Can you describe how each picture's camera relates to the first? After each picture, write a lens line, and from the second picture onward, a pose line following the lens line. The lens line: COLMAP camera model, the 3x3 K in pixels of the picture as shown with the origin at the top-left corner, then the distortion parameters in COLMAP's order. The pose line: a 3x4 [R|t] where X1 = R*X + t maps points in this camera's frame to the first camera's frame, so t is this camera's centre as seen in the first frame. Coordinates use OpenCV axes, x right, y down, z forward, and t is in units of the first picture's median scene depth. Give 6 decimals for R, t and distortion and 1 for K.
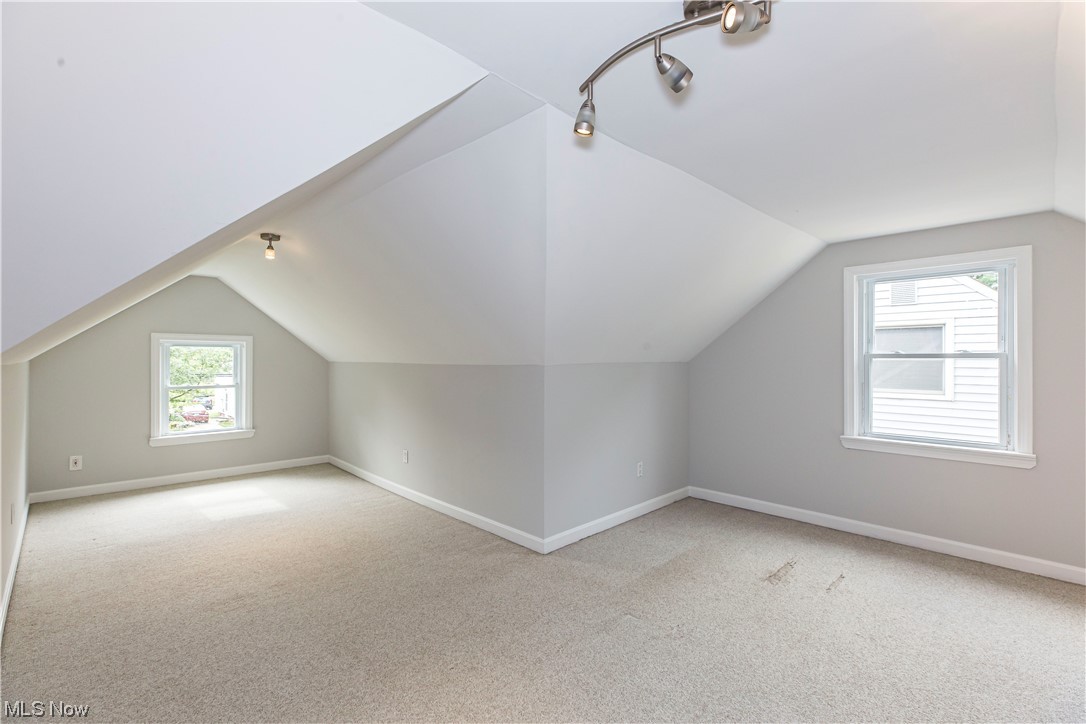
lens RADIAL K [[490.4, 0, 541.0], [0, 490.4, 357.3], [0, 0, 1]] dist [0.008715, -0.002645]
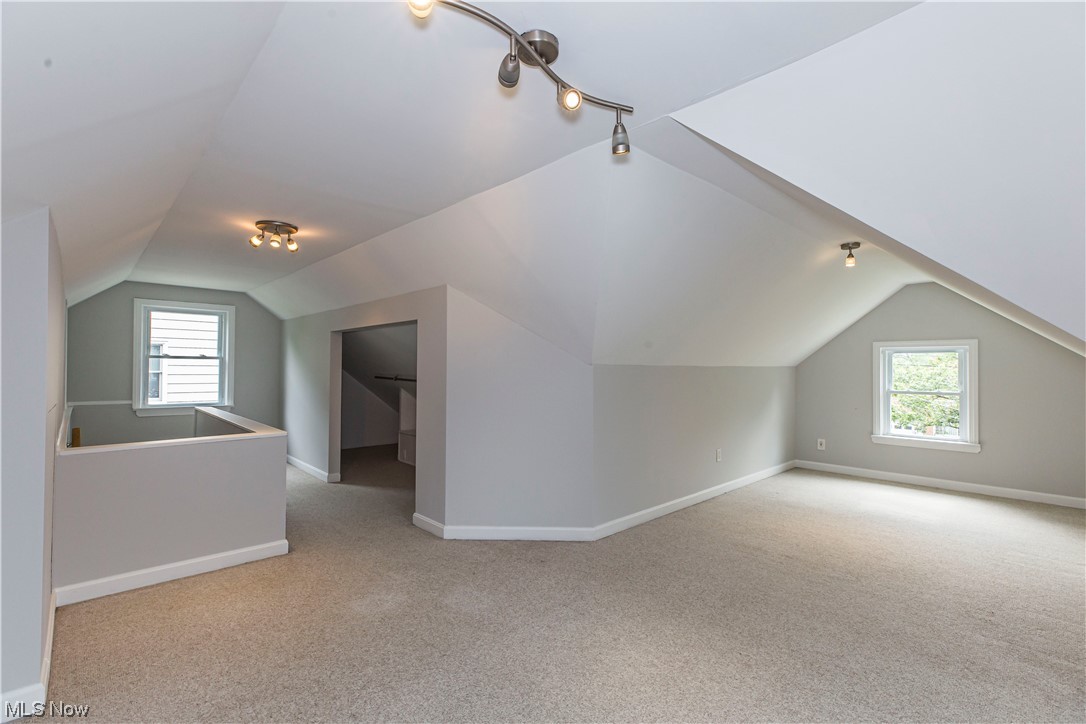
lens RADIAL K [[490.4, 0, 533.8], [0, 490.4, 360.7], [0, 0, 1]] dist [0.008715, -0.002645]
pose [[-0.012075, -0.014548, -0.999821, 0.507833], [-0.004260, 0.999886, -0.014497, 0.019052], [0.999918, 0.004084, -0.012135, 0.336169]]
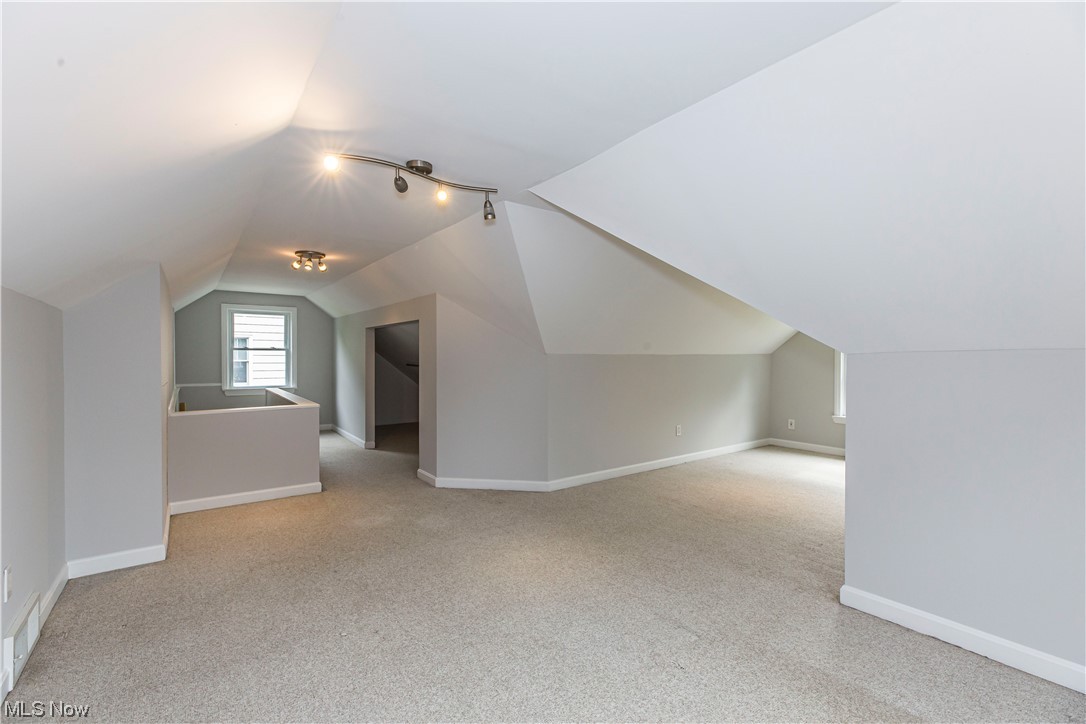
lens RADIAL K [[490.4, 0, 541.5], [0, 490.4, 360.5], [0, 0, 1]] dist [0.008715, -0.002645]
pose [[-0.133860, 0.010440, -0.990945, 0.763857], [0.000977, 0.999945, 0.010403, 0.015439], [0.991000, 0.000424, -0.133862, 0.596670]]
